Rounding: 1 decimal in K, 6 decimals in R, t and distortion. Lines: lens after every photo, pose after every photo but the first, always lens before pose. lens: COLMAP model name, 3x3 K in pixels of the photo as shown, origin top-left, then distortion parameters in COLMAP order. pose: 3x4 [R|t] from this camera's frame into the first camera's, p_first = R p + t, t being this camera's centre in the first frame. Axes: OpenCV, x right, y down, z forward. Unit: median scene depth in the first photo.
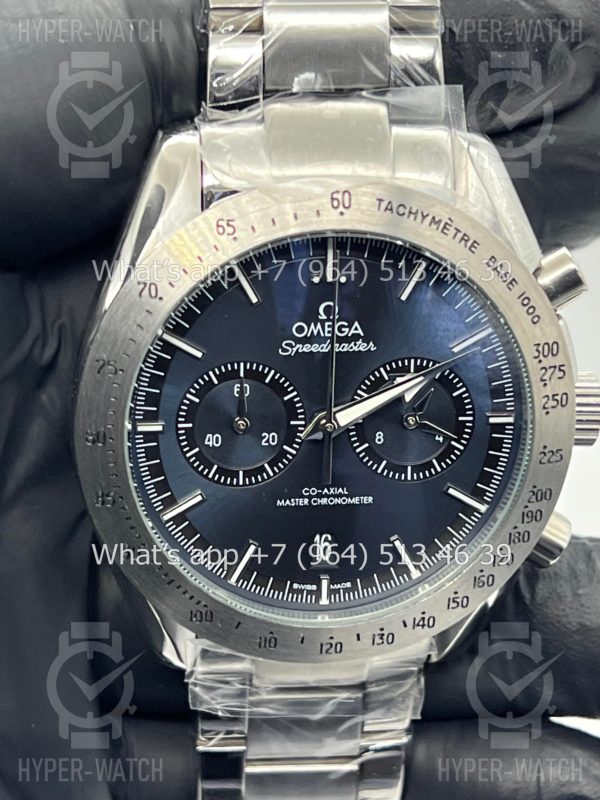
lens RADIAL K [[1830.8, 0, 297.4], [0, 1830.8, 399.7], [0, 0, 1]] dist [0.213049, 0.000000]
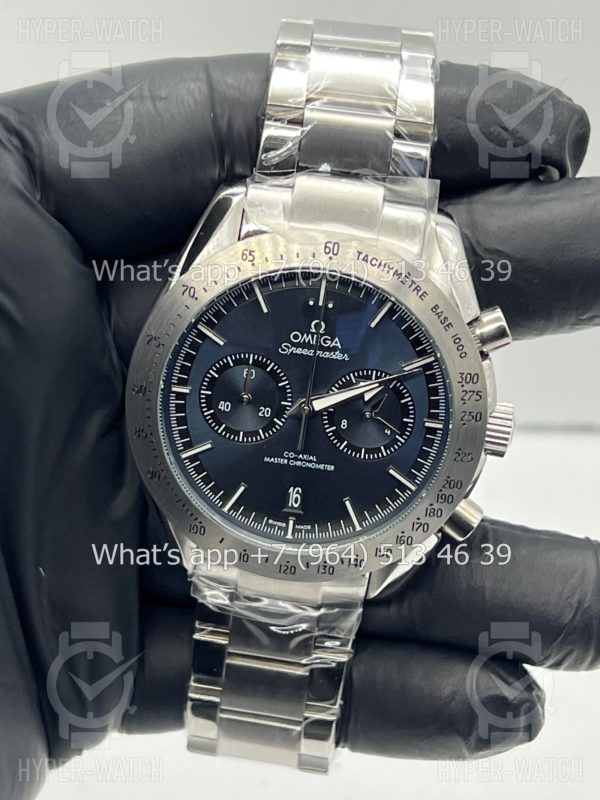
lens RADIAL K [[1830.8, 0, 297.5], [0, 1830.8, 398.3], [0, 0, 1]] dist [0.213049, 0.000000]
pose [[0.975013, 0.153420, -0.160659, 0.232593], [-0.159813, 0.986762, -0.027577, 0.045931], [0.154301, 0.052563, 0.986625, -0.373464]]
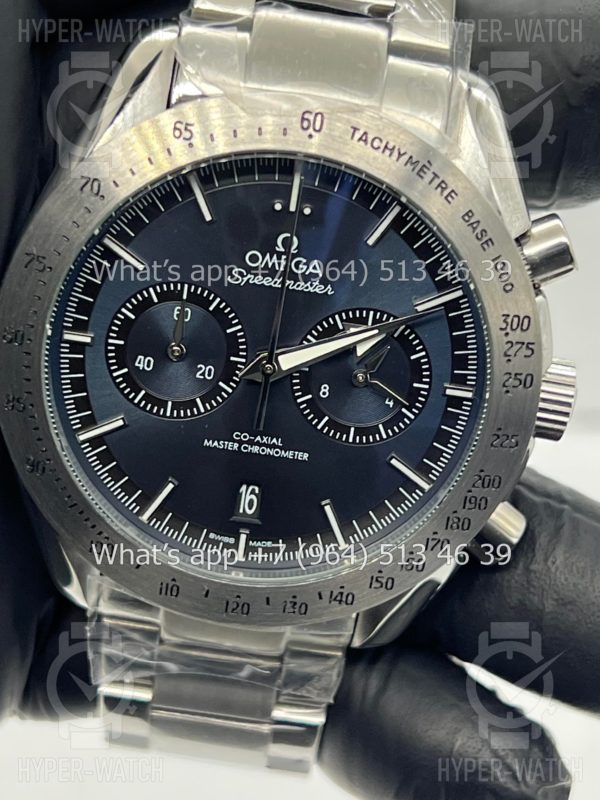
lens RADIAL K [[1830.8, 0, 300.7], [0, 1830.8, 399.3], [0, 0, 1]] dist [0.213049, 0.000000]
pose [[0.982499, 0.161806, -0.092272, 0.120359], [-0.163373, 0.986517, -0.009647, 0.036318], [0.089467, 0.024553, 0.995687, 0.084531]]
